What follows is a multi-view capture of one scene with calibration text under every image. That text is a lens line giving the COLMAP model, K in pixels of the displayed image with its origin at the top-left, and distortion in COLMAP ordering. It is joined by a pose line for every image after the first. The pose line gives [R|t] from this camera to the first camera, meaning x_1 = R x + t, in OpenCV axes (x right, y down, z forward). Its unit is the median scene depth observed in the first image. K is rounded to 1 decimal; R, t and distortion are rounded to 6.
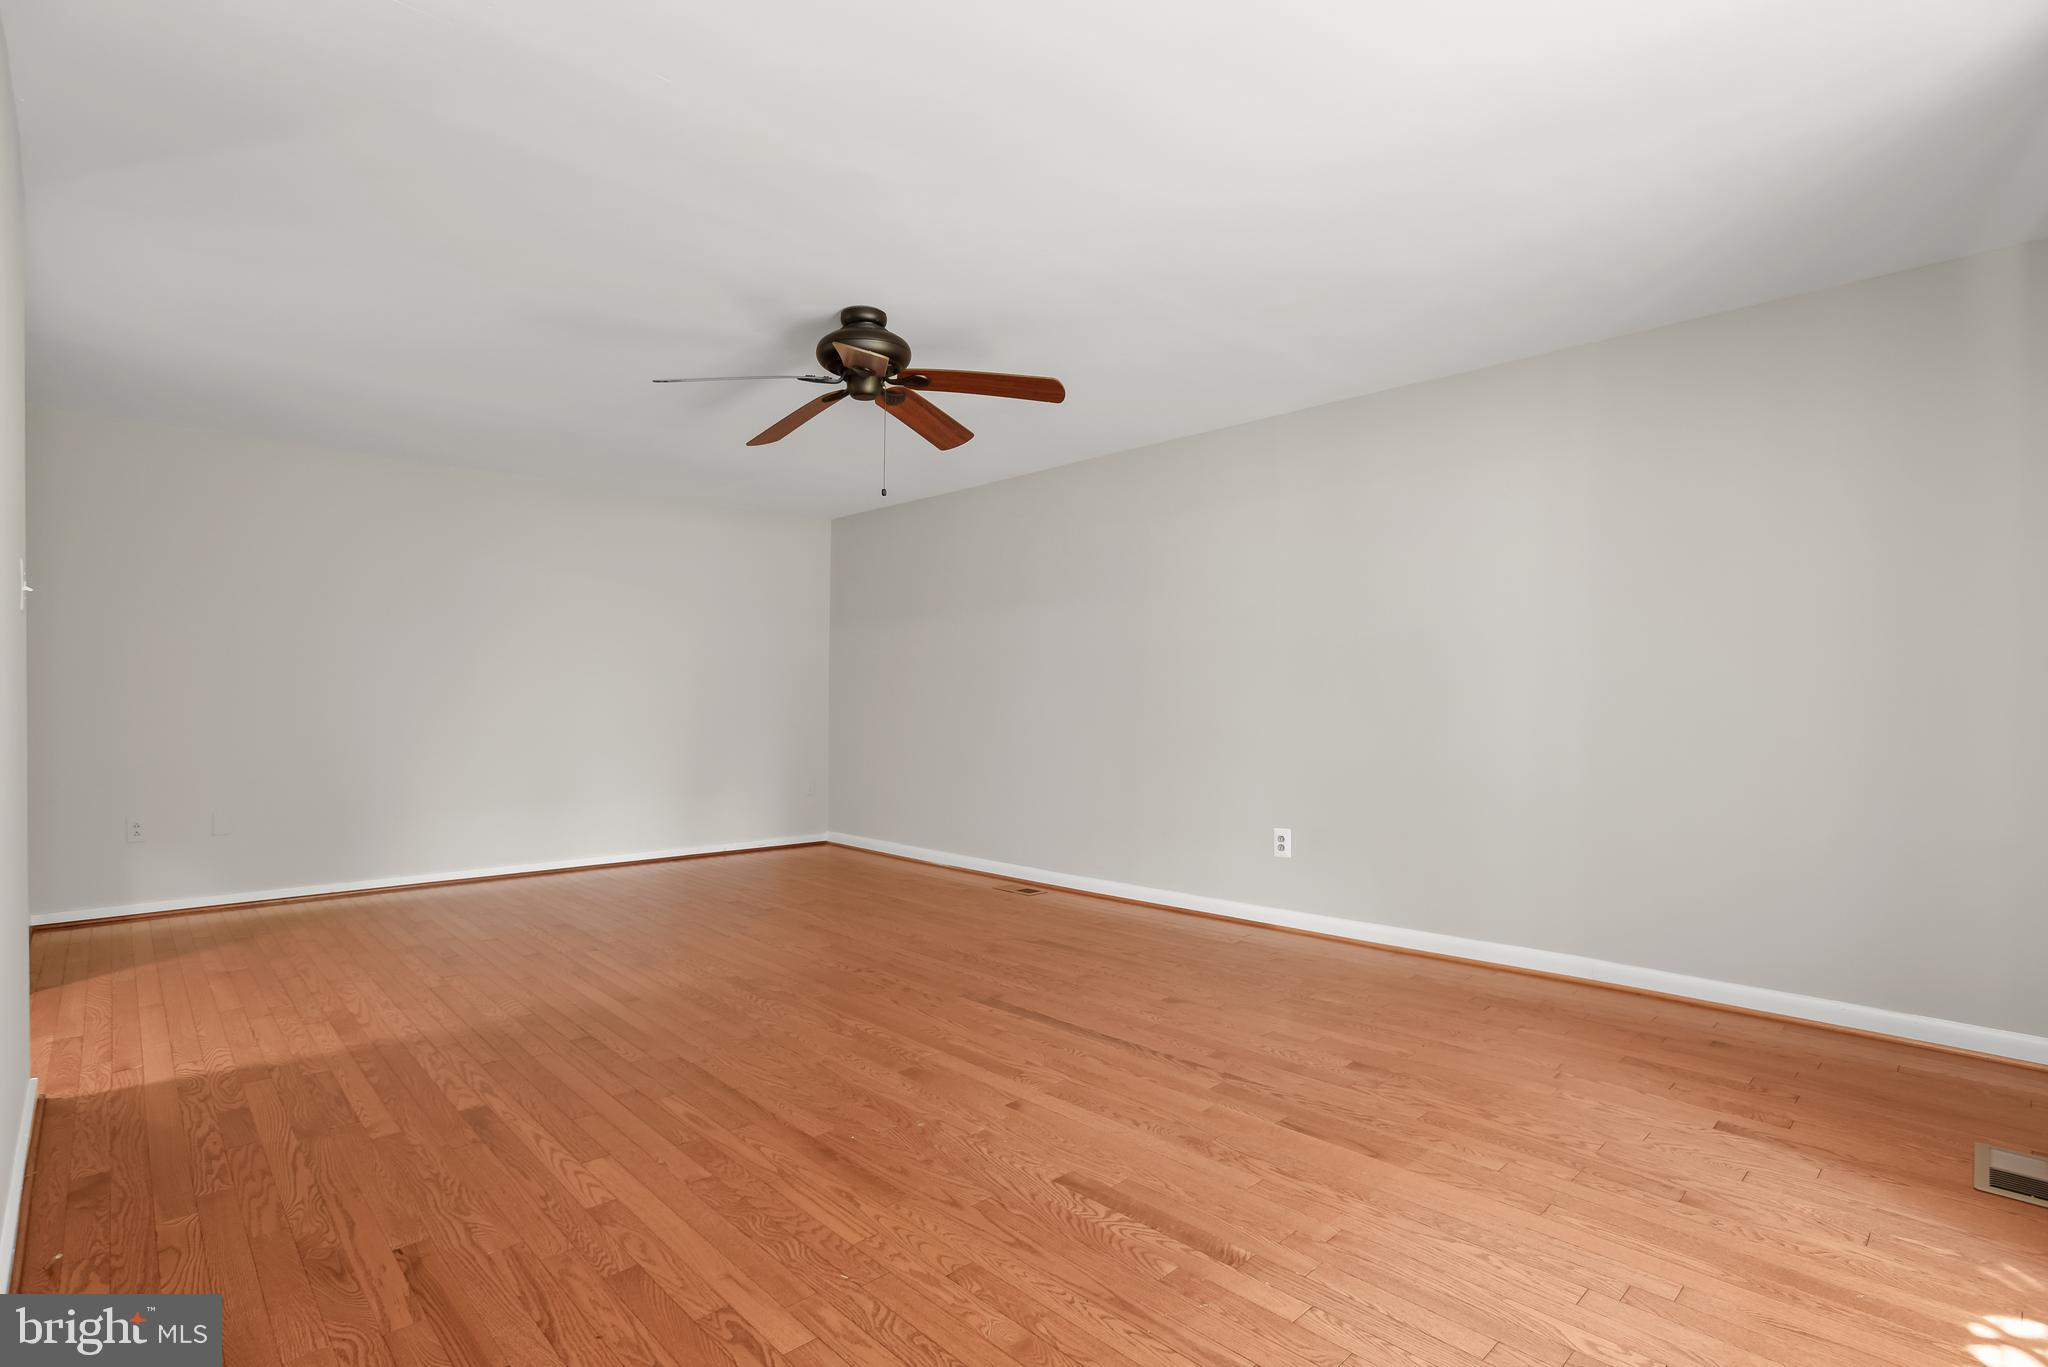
lens RADIAL K [[981.7, 0, 1017.7], [0, 981.7, 687.9], [0, 0, 1]] dist [-0.037943, 0.001206]
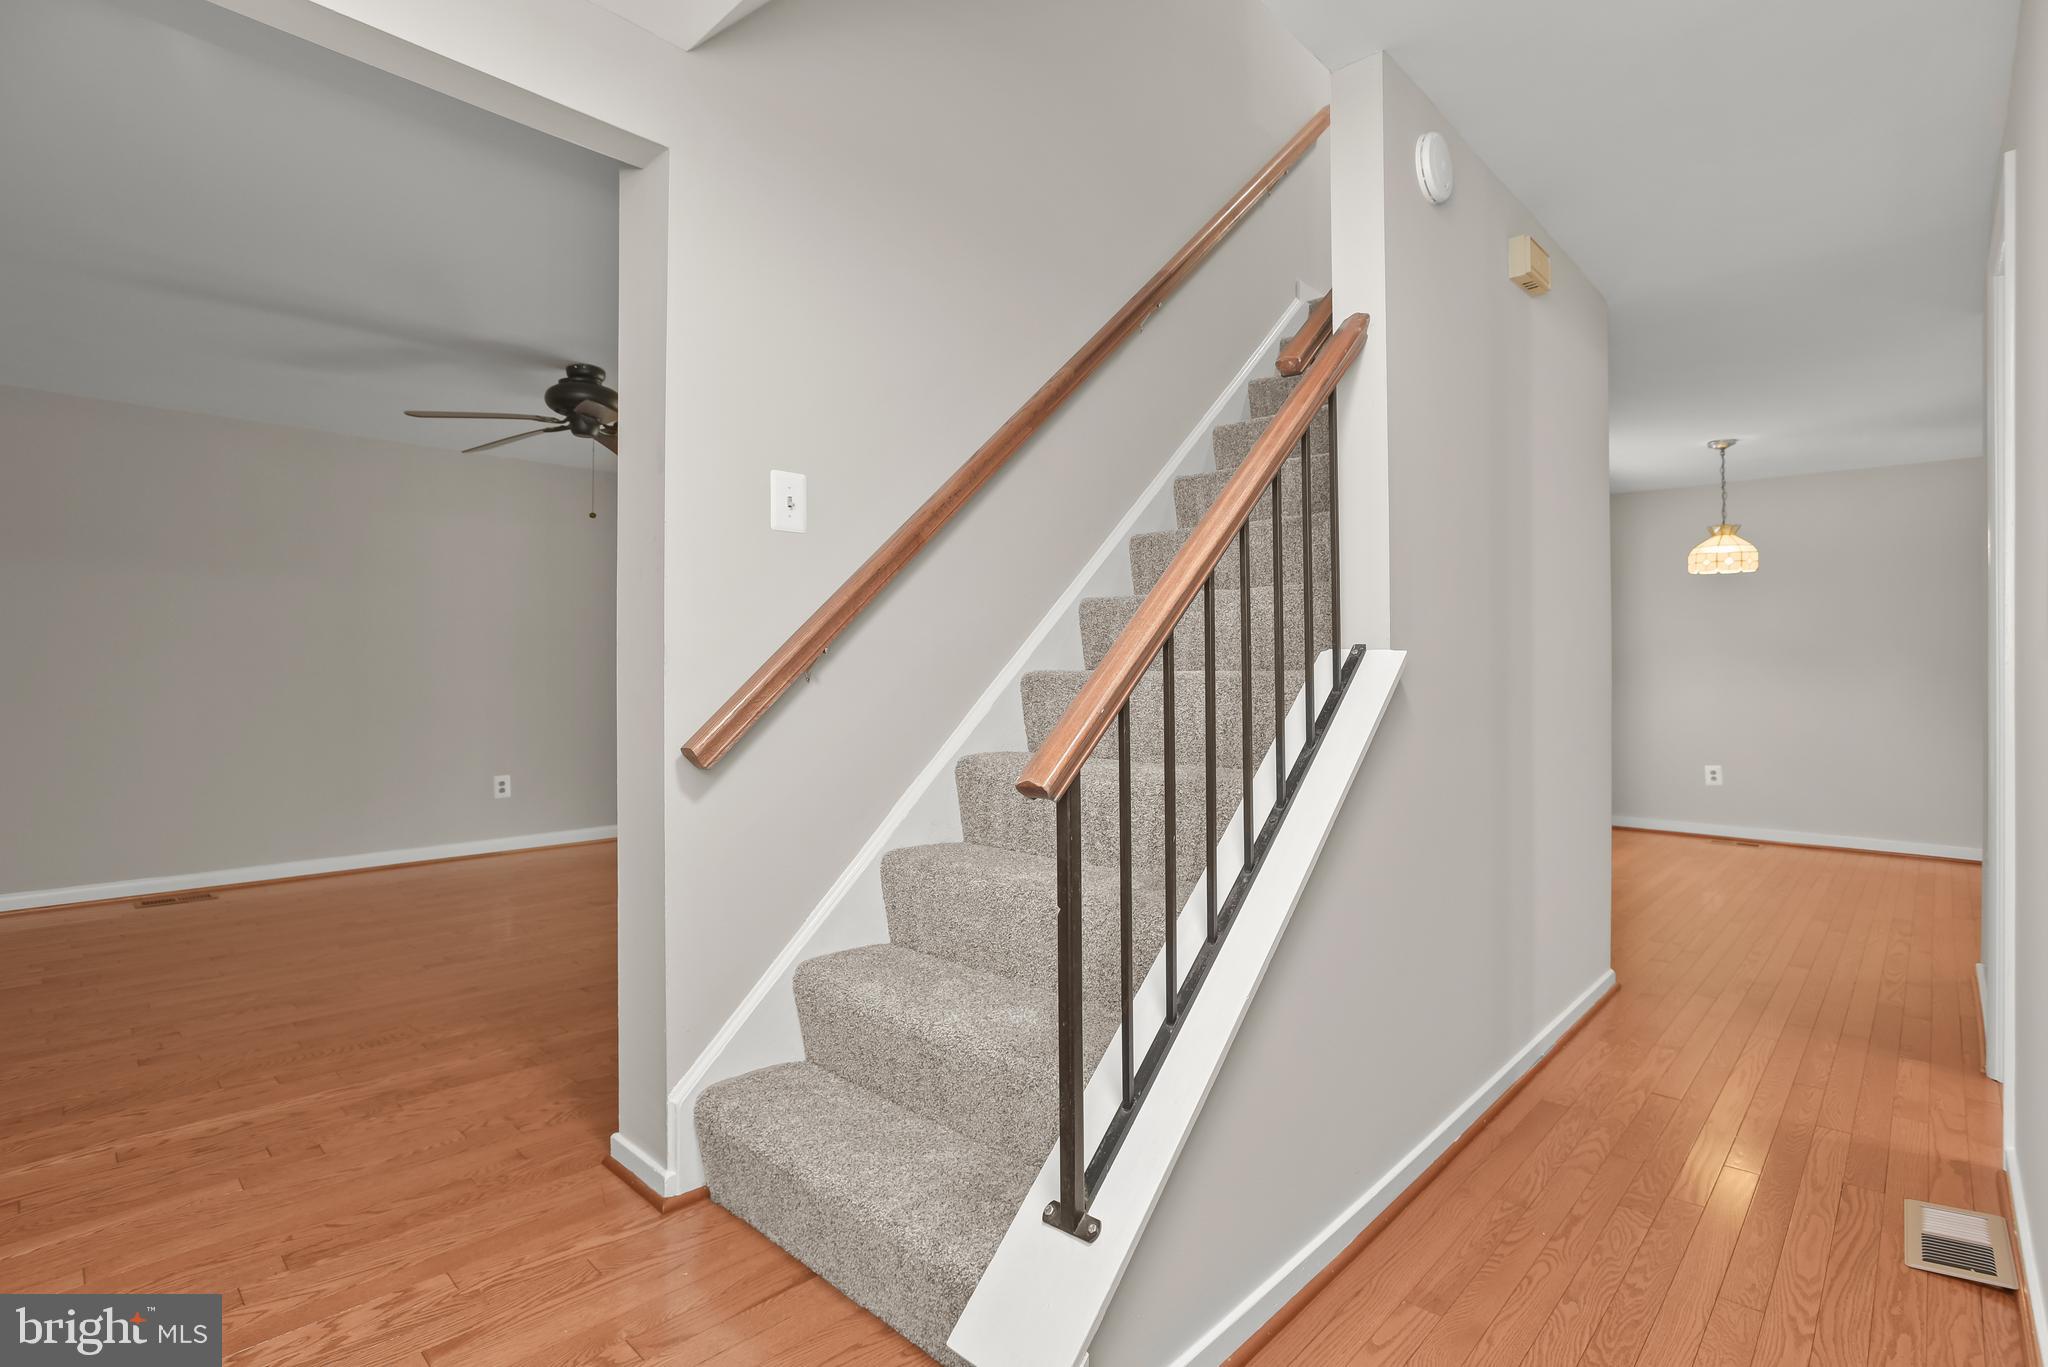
lens RADIAL K [[973.1, 0, 1013.2], [0, 973.1, 697.0], [0, 0, 1]] dist [-0.003302, -0.000187]
pose [[-0.031836, -0.016633, 0.999355, -1.753990], [-0.014613, 0.999762, 0.016174, 0.004594], [-0.999386, -0.014089, -0.032072, 0.625550]]
